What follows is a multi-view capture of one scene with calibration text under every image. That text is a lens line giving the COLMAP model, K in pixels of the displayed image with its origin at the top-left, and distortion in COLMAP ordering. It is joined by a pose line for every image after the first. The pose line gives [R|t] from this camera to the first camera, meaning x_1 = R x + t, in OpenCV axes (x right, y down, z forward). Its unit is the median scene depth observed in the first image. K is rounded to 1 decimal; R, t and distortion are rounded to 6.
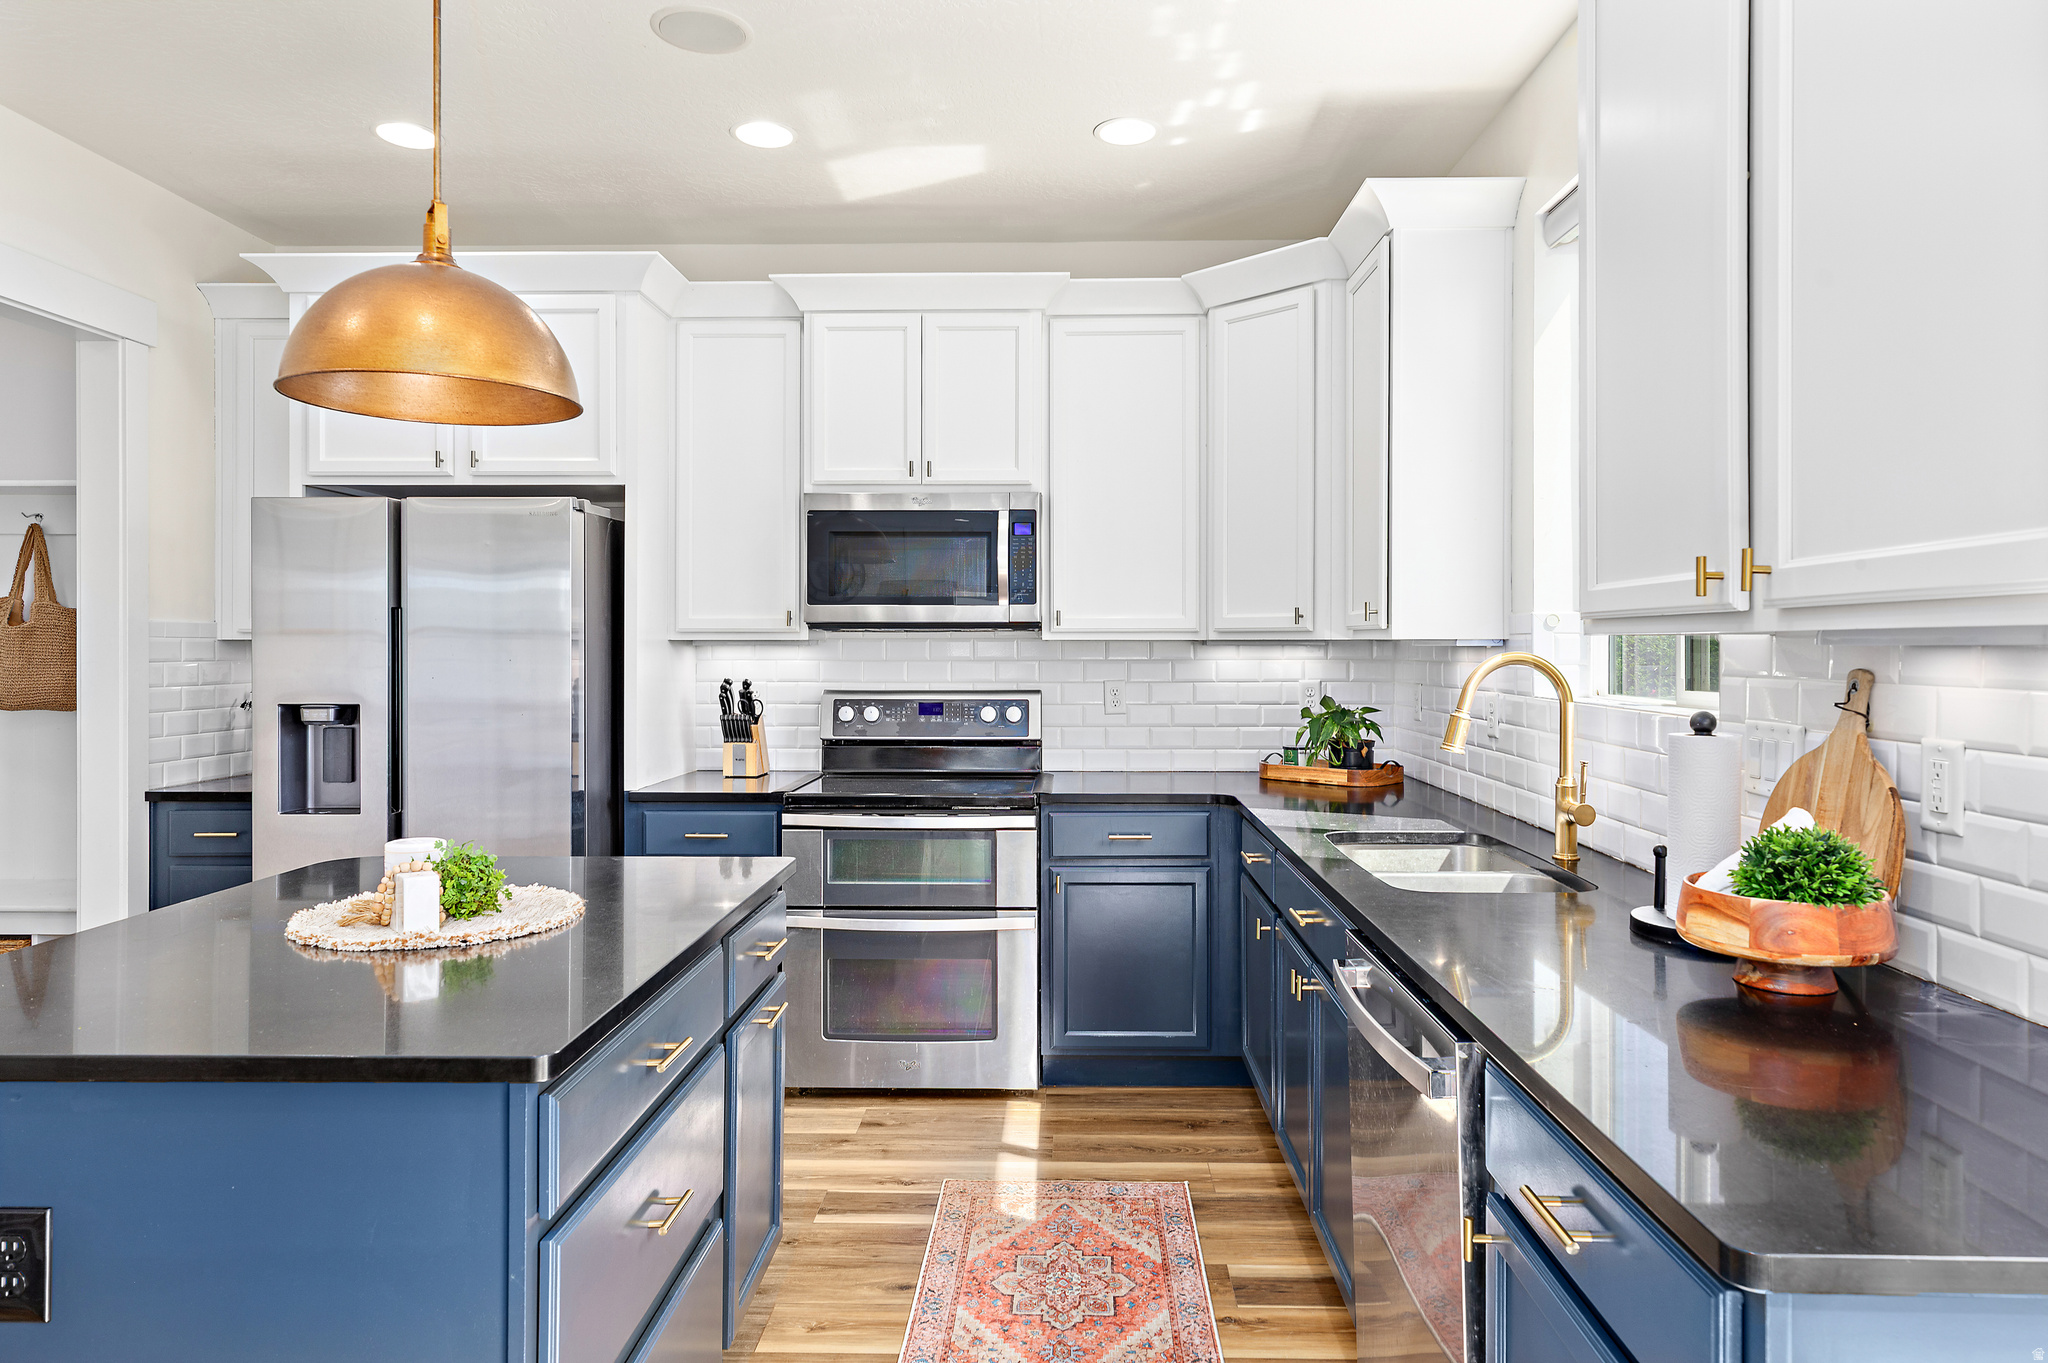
lens RADIAL K [[1266.0, 0, 1035.3], [0, 1266.0, 660.1], [0, 0, 1]] dist [-0.003220, 0.006503]
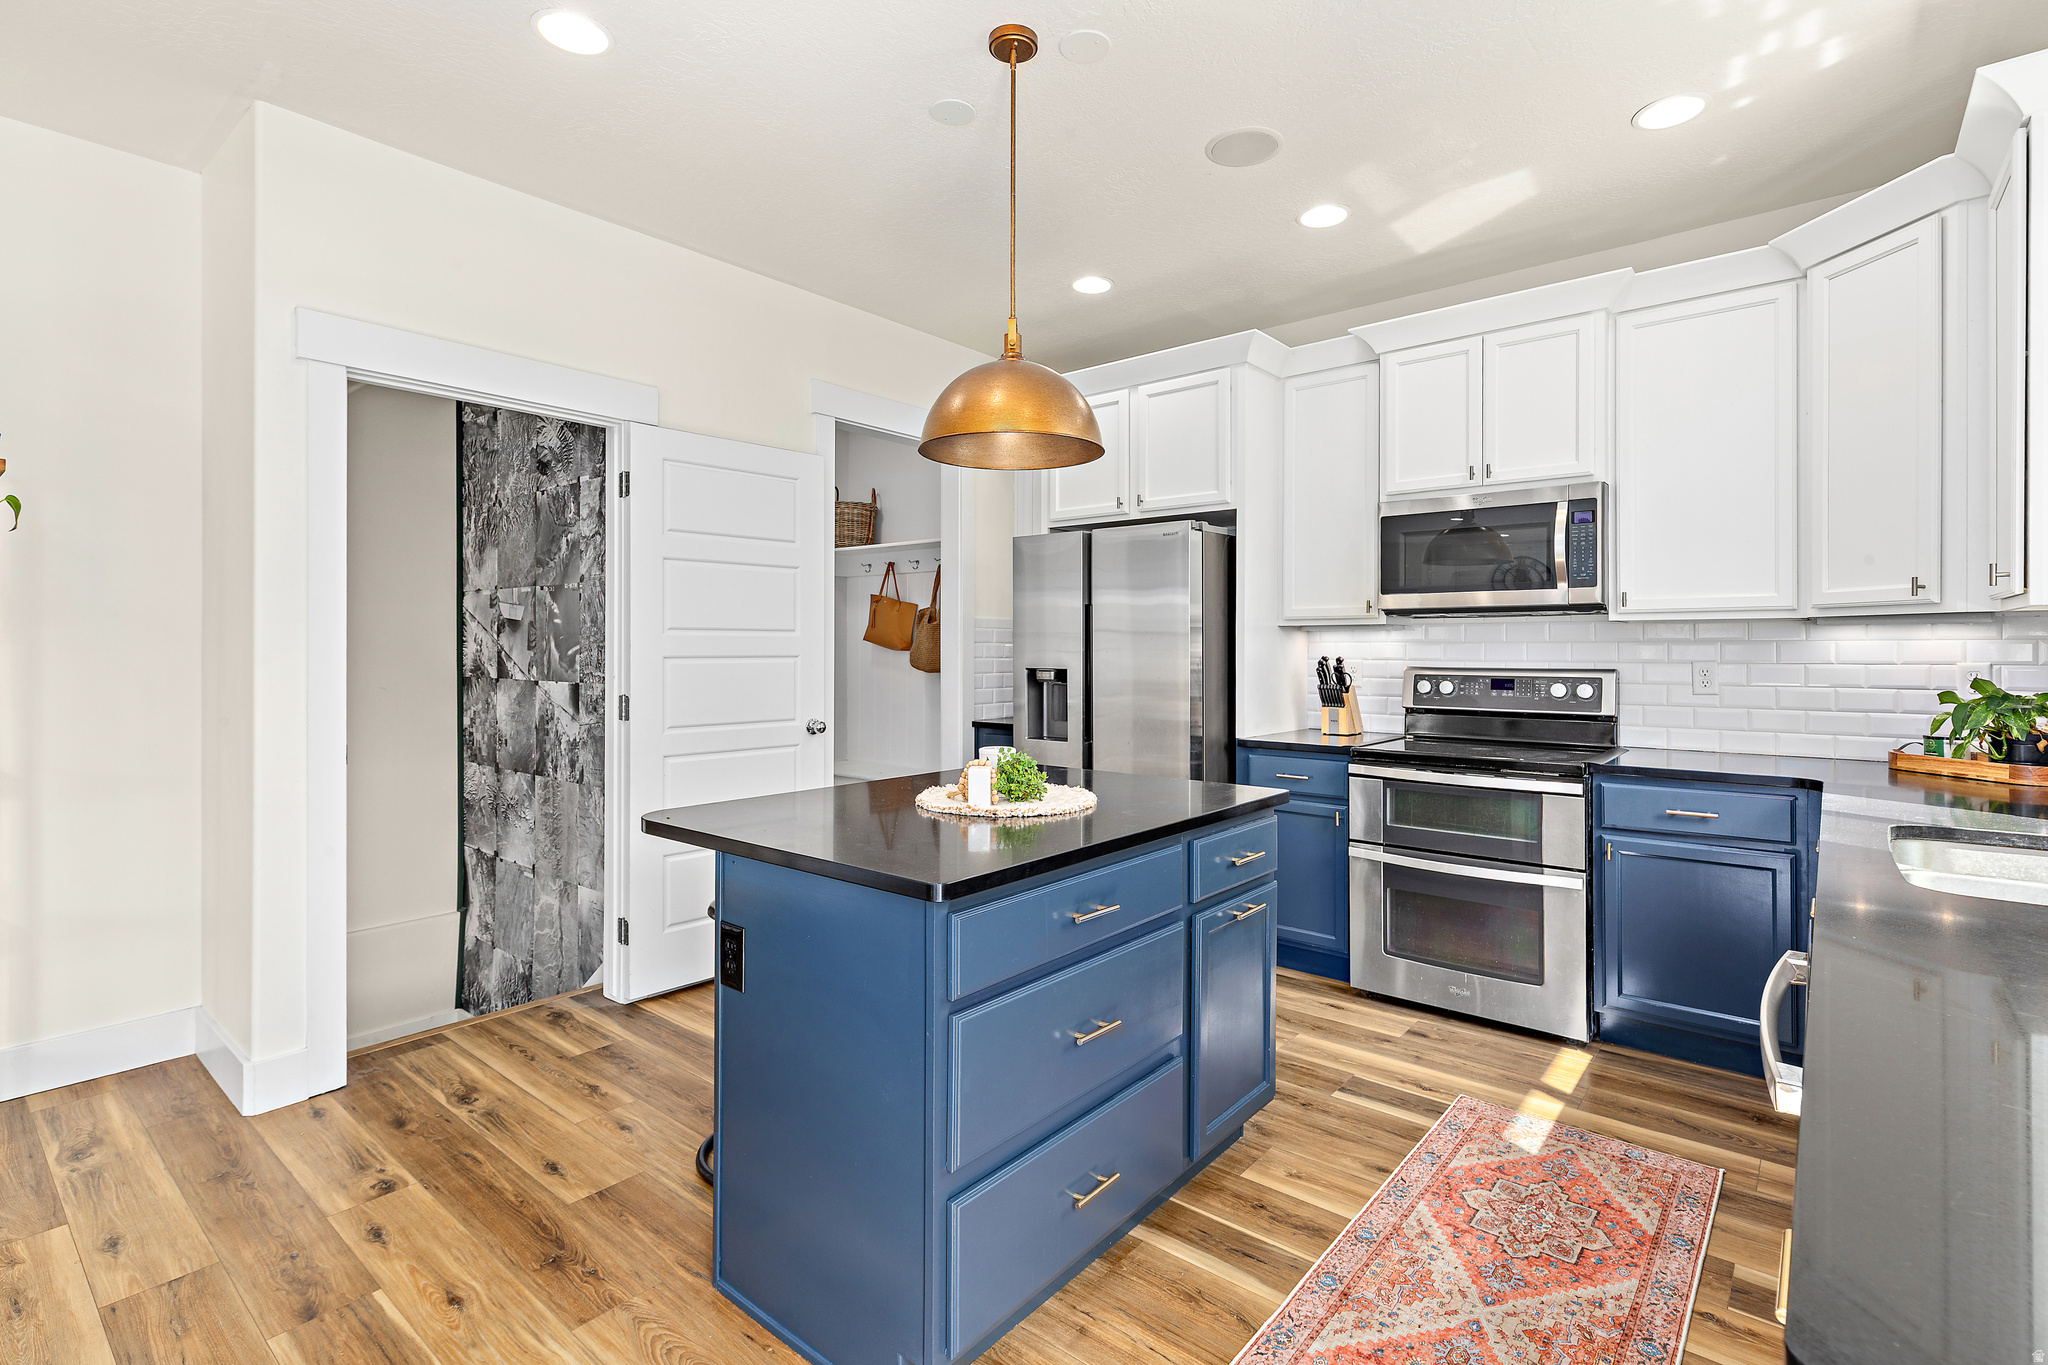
lens RADIAL K [[958.3, 0, 1039.4], [0, 958.3, 655.6], [0, 0, 1]] dist [0.012953, -0.003986]
pose [[0.785310, 0.005606, -0.619078, 0.143300], [-0.007964, 0.999968, -0.001048, 0.019560], [0.619052, 0.005753, 0.785329, 0.078893]]
